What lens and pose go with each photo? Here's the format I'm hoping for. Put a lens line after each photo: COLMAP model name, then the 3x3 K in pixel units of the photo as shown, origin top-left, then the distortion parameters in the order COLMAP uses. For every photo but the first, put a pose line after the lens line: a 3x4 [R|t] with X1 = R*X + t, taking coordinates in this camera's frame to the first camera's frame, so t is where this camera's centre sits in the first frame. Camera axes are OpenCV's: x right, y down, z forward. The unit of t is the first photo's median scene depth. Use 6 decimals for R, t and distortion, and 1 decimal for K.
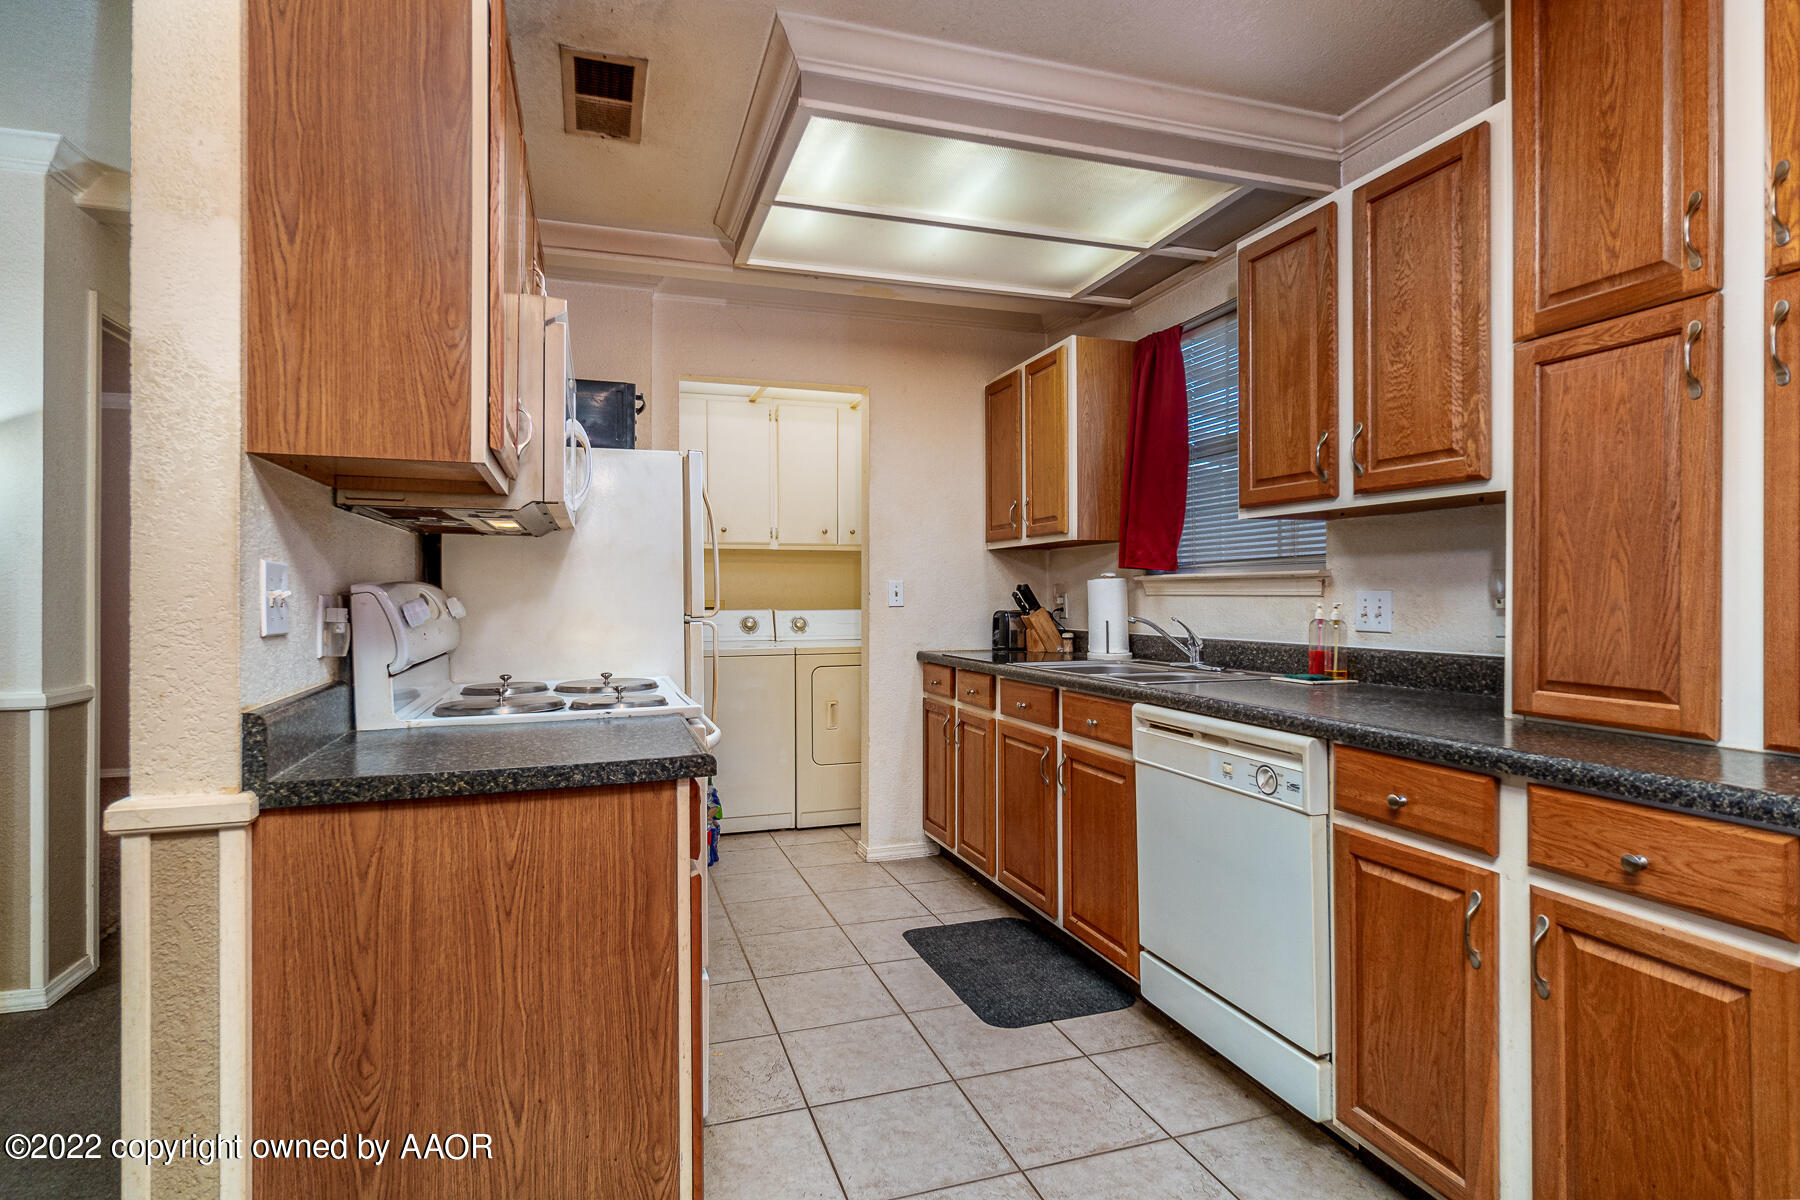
lens RADIAL K [[898.2, 0, 900.0], [0, 898.2, 600.0], [0, 0, 1]] dist [-0.001160, -0.000903]
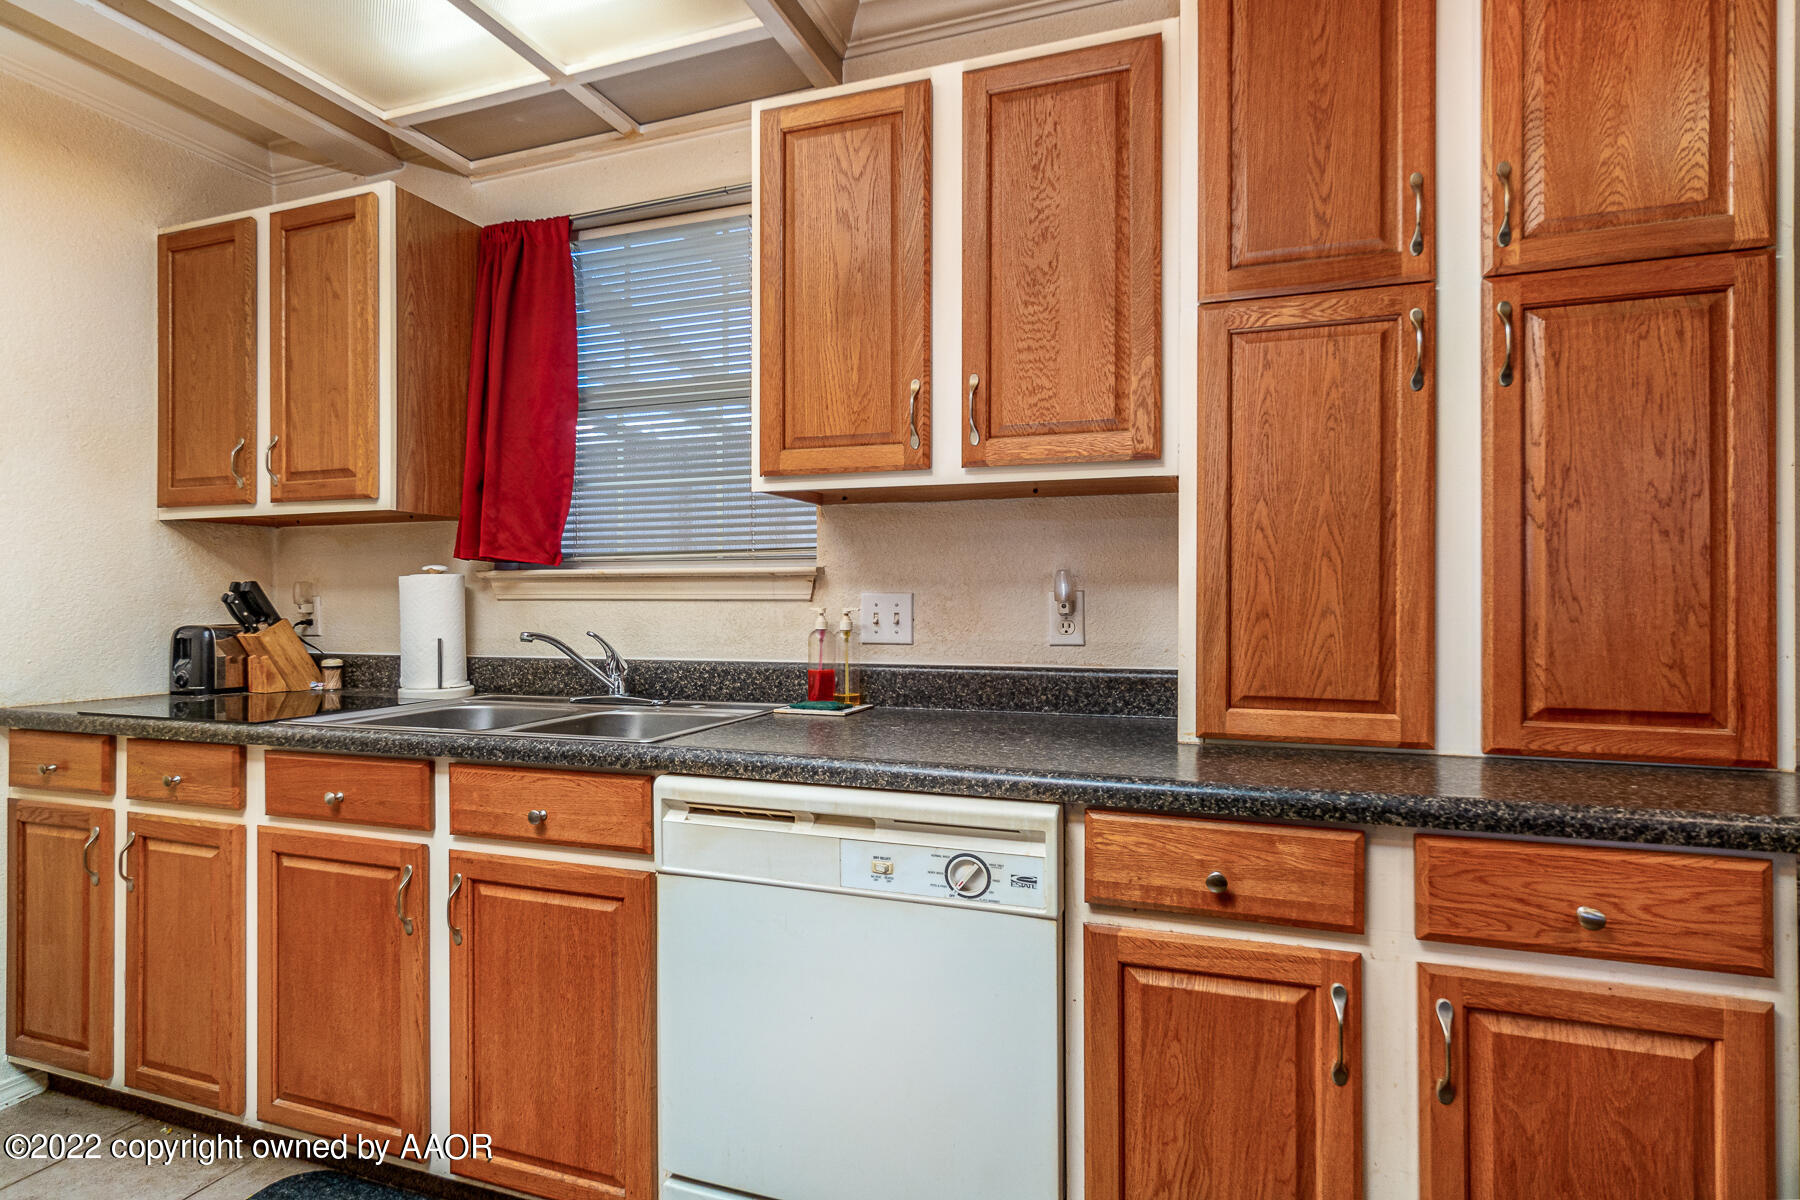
lens RADIAL K [[898.2, 0, 900.0], [0, 898.2, 600.0], [0, 0, 1]] dist [-0.001160, -0.000903]
pose [[0.614694, 0.002623, 0.788762, -0.159623], [0.003845, 0.999973, -0.006322, 0.000889], [-0.788757, 0.006919, 0.614667, 0.685451]]
